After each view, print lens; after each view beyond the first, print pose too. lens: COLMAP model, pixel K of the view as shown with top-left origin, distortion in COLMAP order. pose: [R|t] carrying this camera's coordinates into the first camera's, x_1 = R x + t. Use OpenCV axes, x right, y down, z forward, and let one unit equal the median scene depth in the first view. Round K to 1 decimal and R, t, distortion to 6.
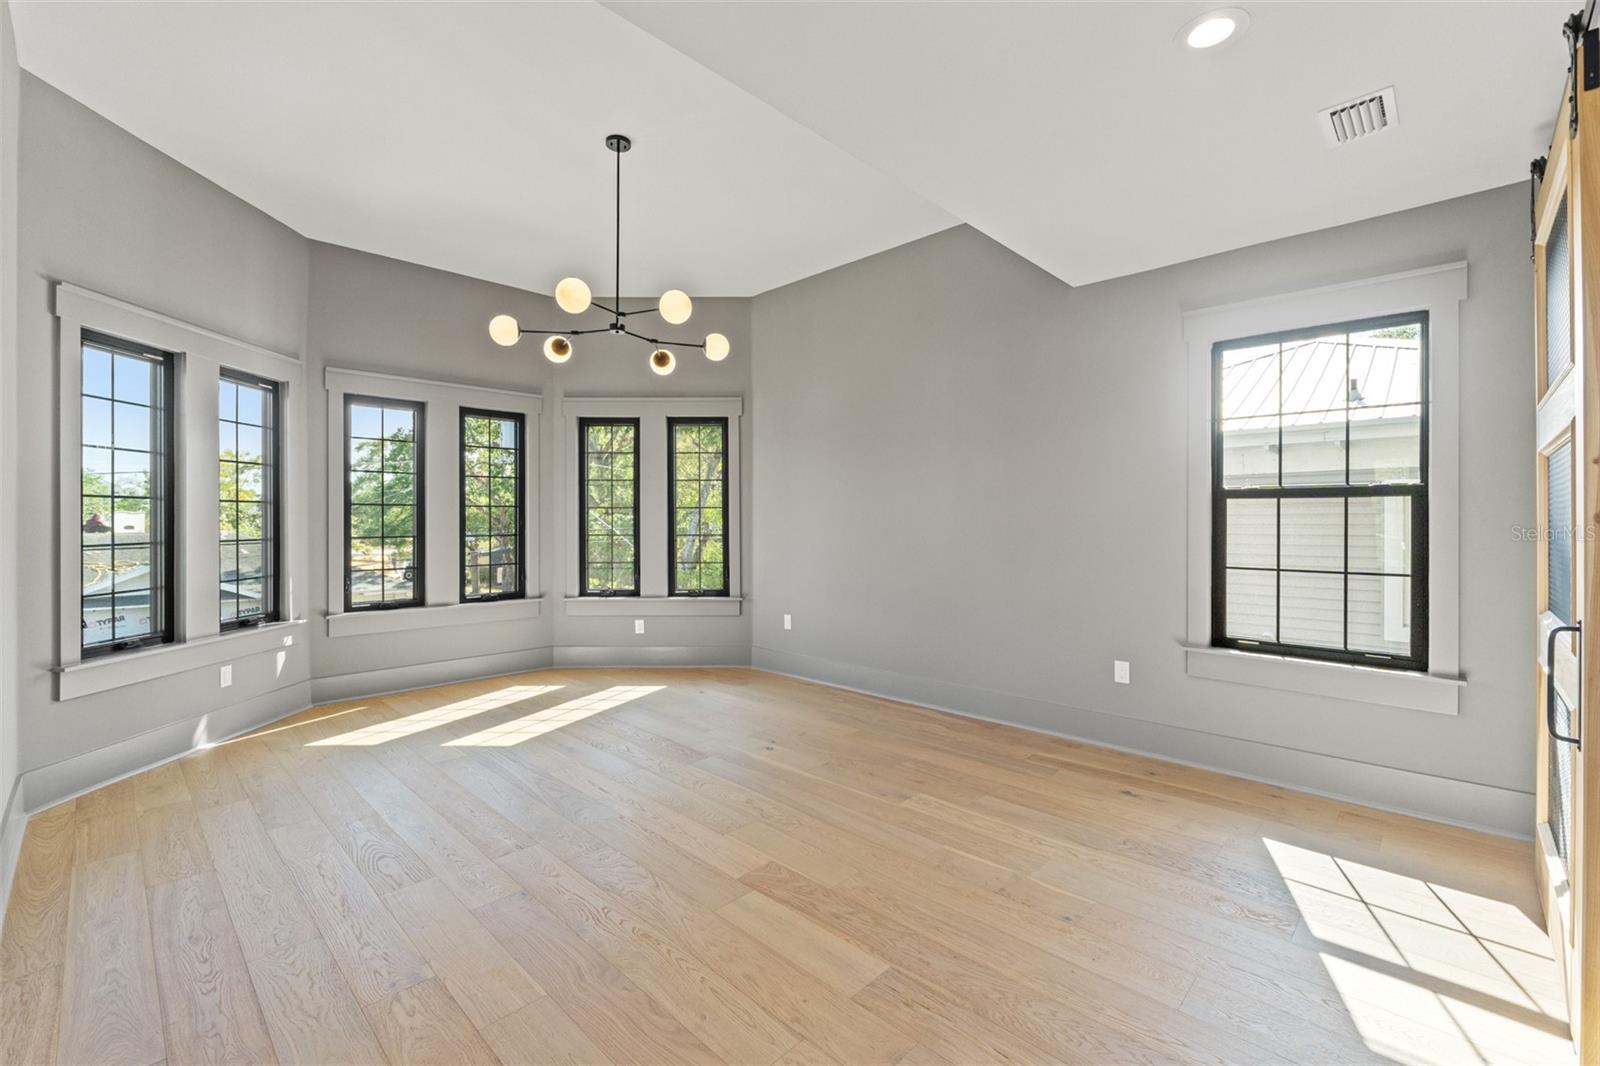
lens RADIAL K [[676.8, 0, 788.6], [0, 676.8, 528.7], [0, 0, 1]] dist [-0.006540, -0.000339]
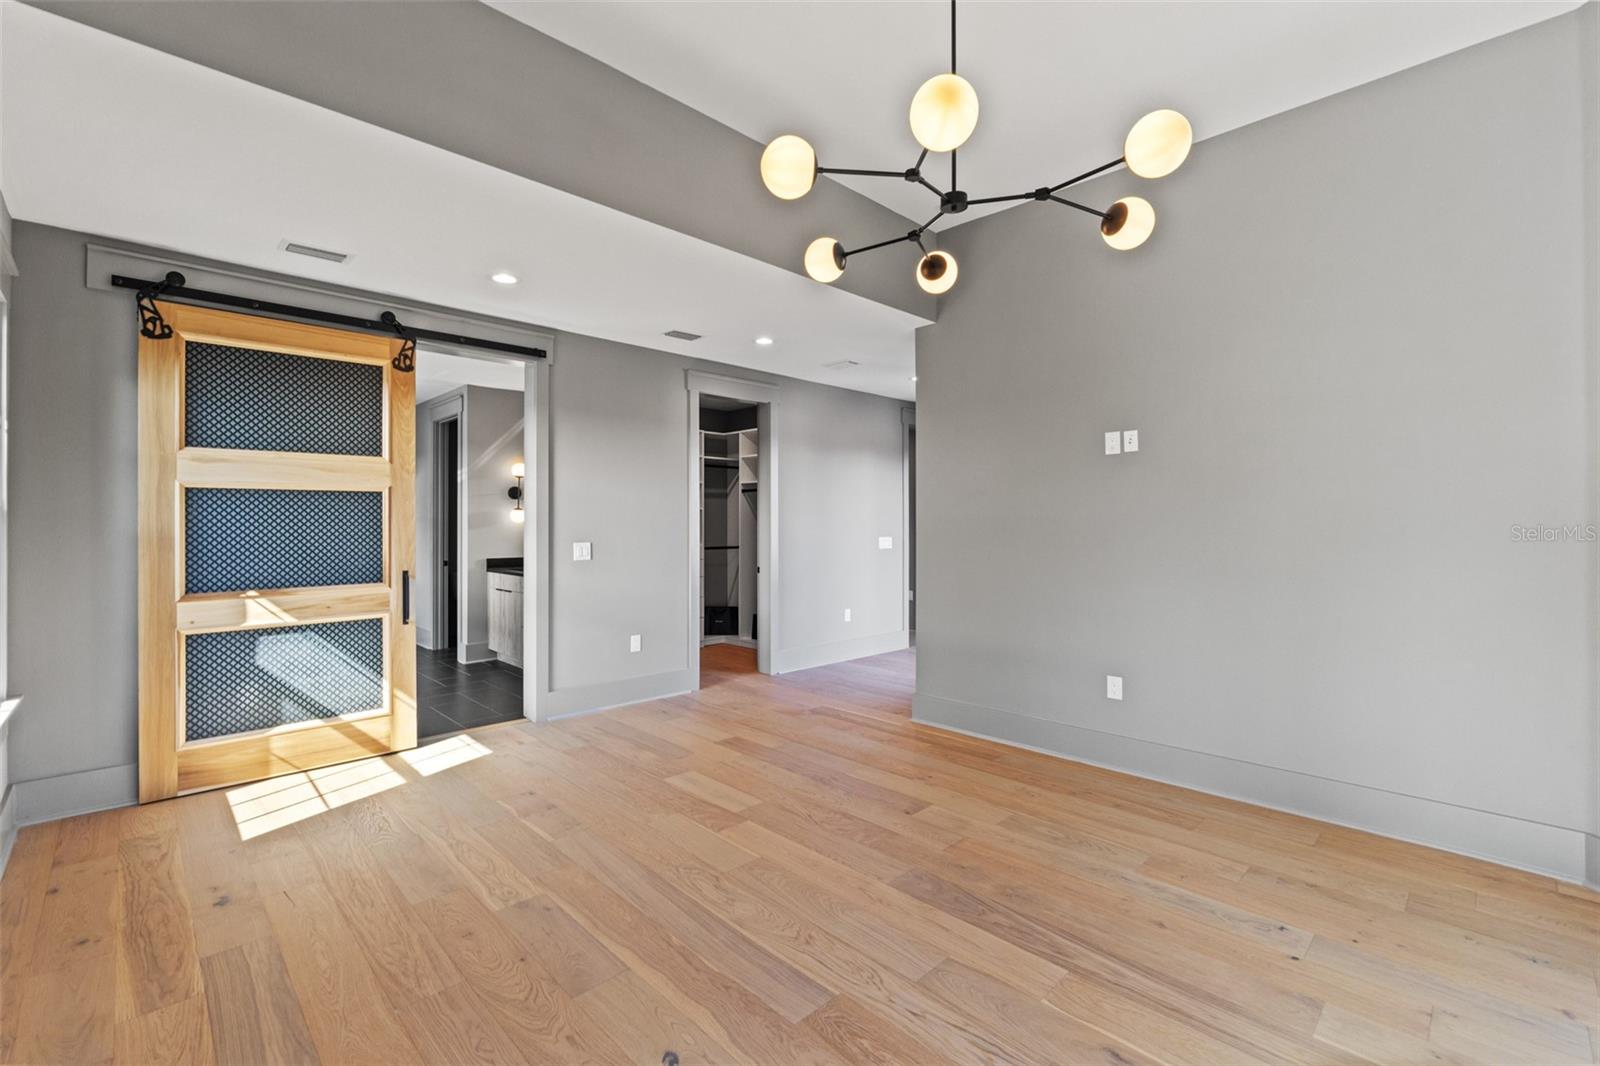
lens RADIAL K [[676.8, 0, 797.6], [0, 676.8, 524.5], [0, 0, 1]] dist [-0.006540, -0.000339]
pose [[-0.999949, -0.000730, 0.010115, -0.113430], [-0.000592, 0.999906, 0.013663, -0.027650], [-0.010124, 0.013657, -0.999855, 1.407425]]
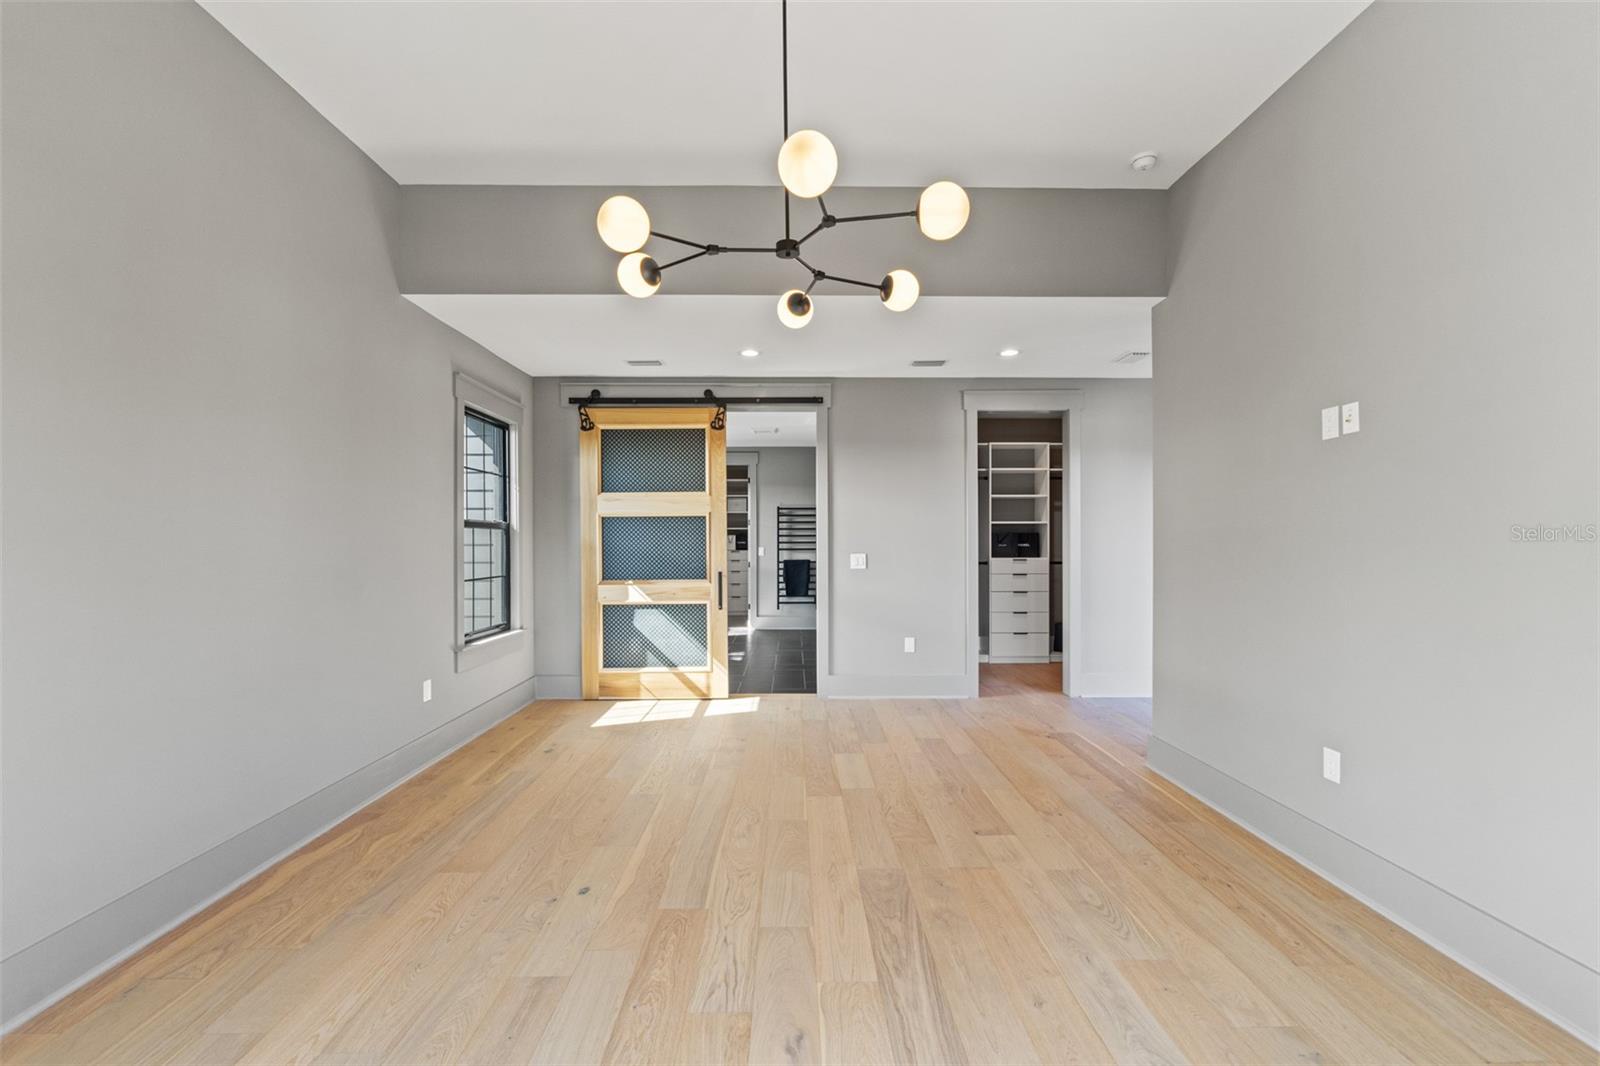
lens RADIAL K [[676.8, 0, 820.5], [0, 676.8, 540.6], [0, 0, 1]] dist [-0.006540, -0.000339]
pose [[-0.729860, -0.001238, 0.683595, -0.641485], [0.010408, 0.999862, 0.012923, -0.025372], [-0.683517, 0.016547, -0.729747, 1.297817]]
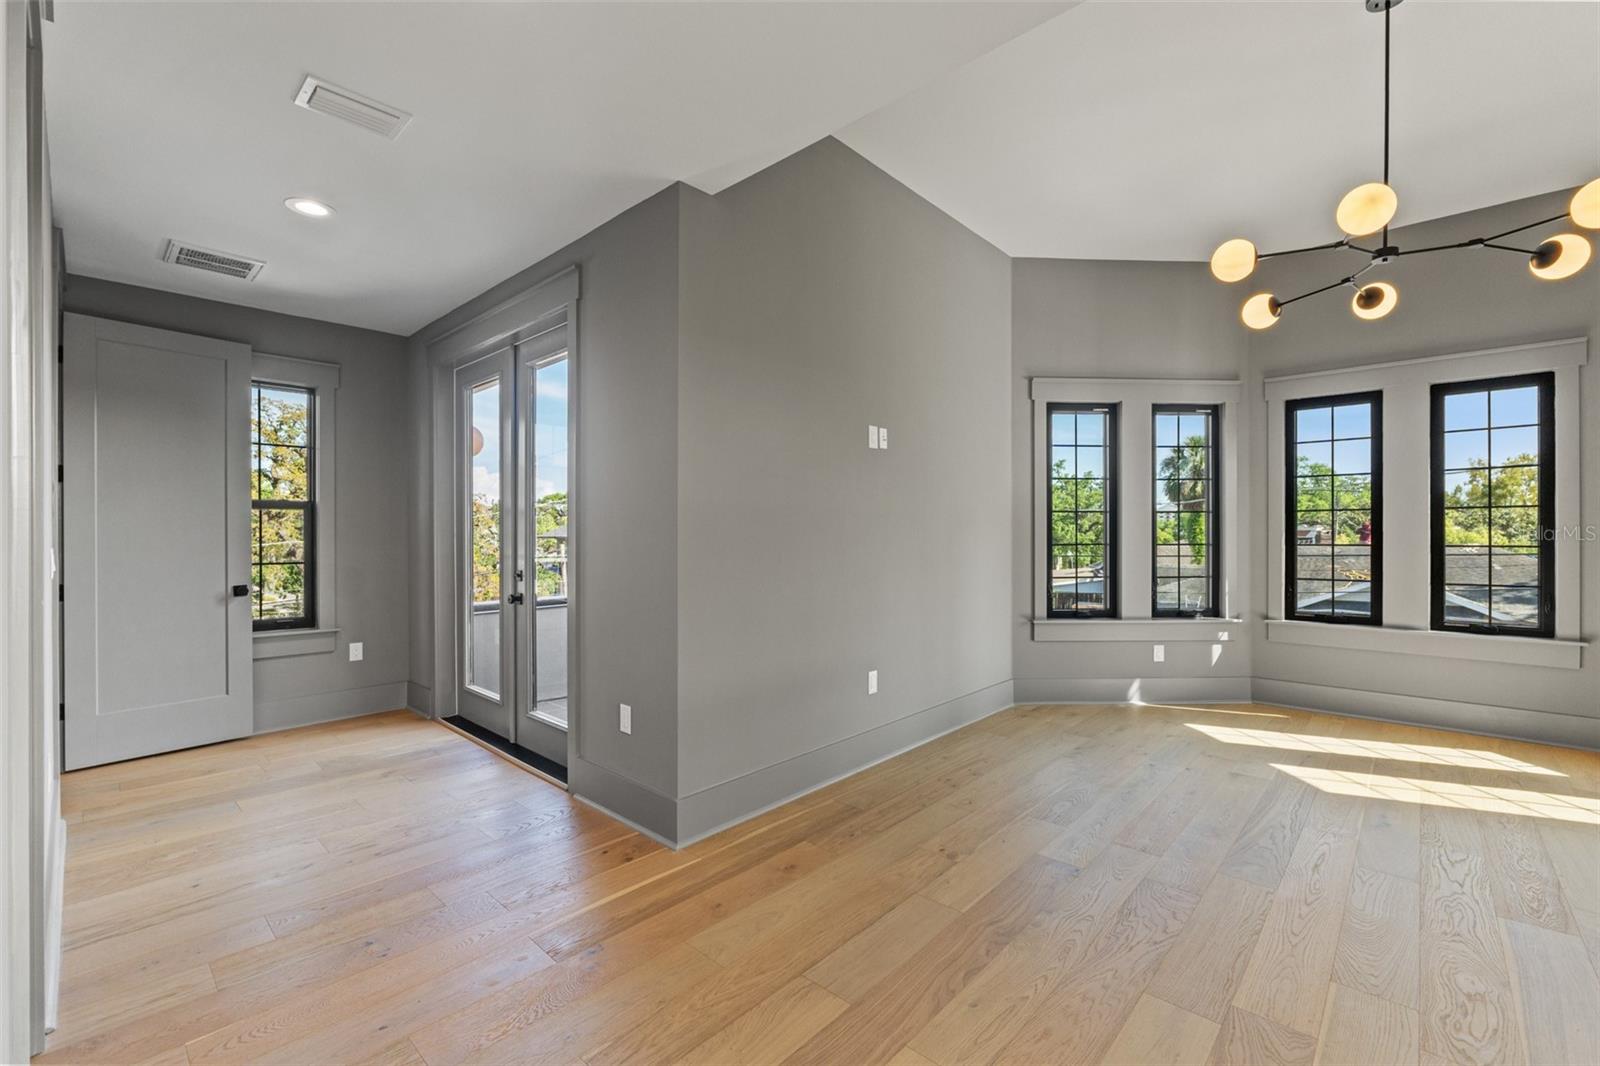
lens RADIAL K [[676.8, 0, 807.7], [0, 676.8, 537.5], [0, 0, 1]] dist [-0.006540, -0.000339]
pose [[0.035755, 0.003758, -0.999354, 0.396631], [-0.011871, 0.999924, 0.003335, 0.010294], [0.999290, 0.011744, 0.035797, 0.321108]]
